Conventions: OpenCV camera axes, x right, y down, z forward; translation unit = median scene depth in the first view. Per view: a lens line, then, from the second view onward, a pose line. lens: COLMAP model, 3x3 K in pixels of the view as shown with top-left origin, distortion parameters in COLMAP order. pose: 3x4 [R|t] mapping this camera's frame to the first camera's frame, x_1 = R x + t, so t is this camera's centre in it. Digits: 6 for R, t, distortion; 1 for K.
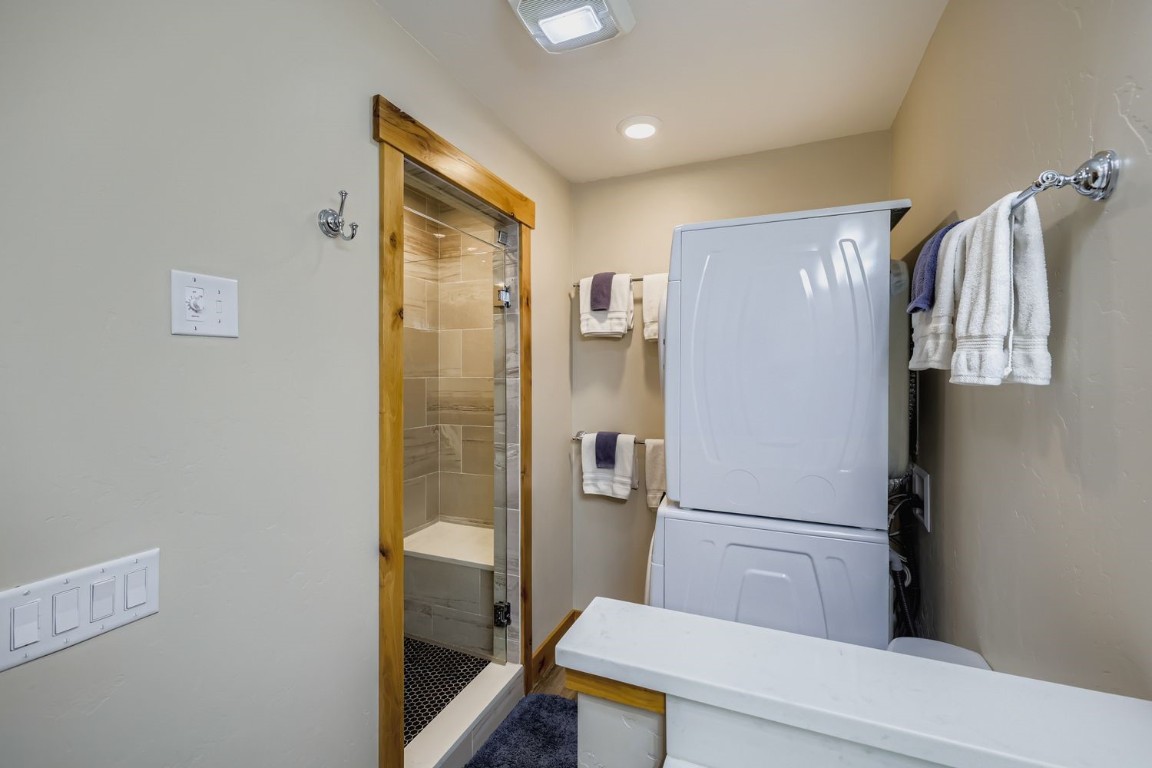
lens RADIAL K [[480.8, 0, 572.1], [0, 480.8, 381.8], [0, 0, 1]] dist [0.000393, -0.000221]
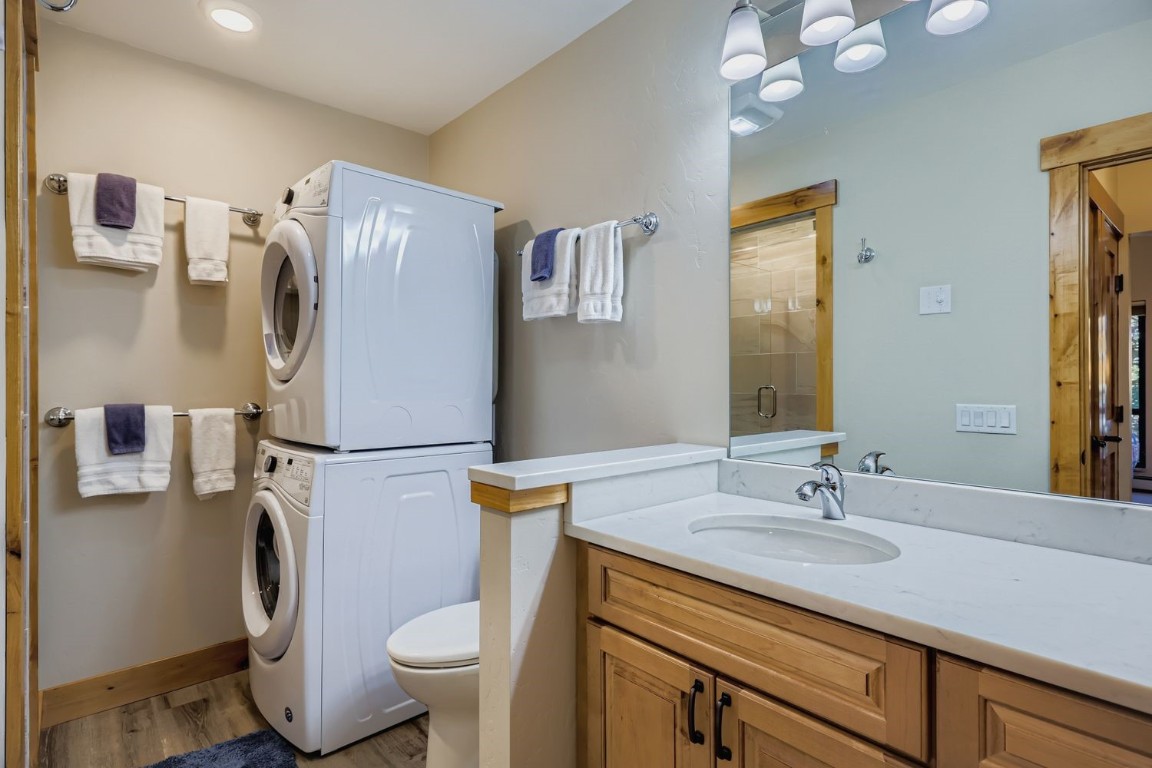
lens RADIAL K [[581.6, 0, 572.4], [0, 581.6, 380.8], [0, 0, 1]] dist [0.001800, 0.000456]
pose [[0.443340, 0.006189, 0.896332, -0.408058], [0.010045, 0.999879, -0.011872, 0.090772], [-0.896297, 0.014267, 0.443224, 0.039959]]
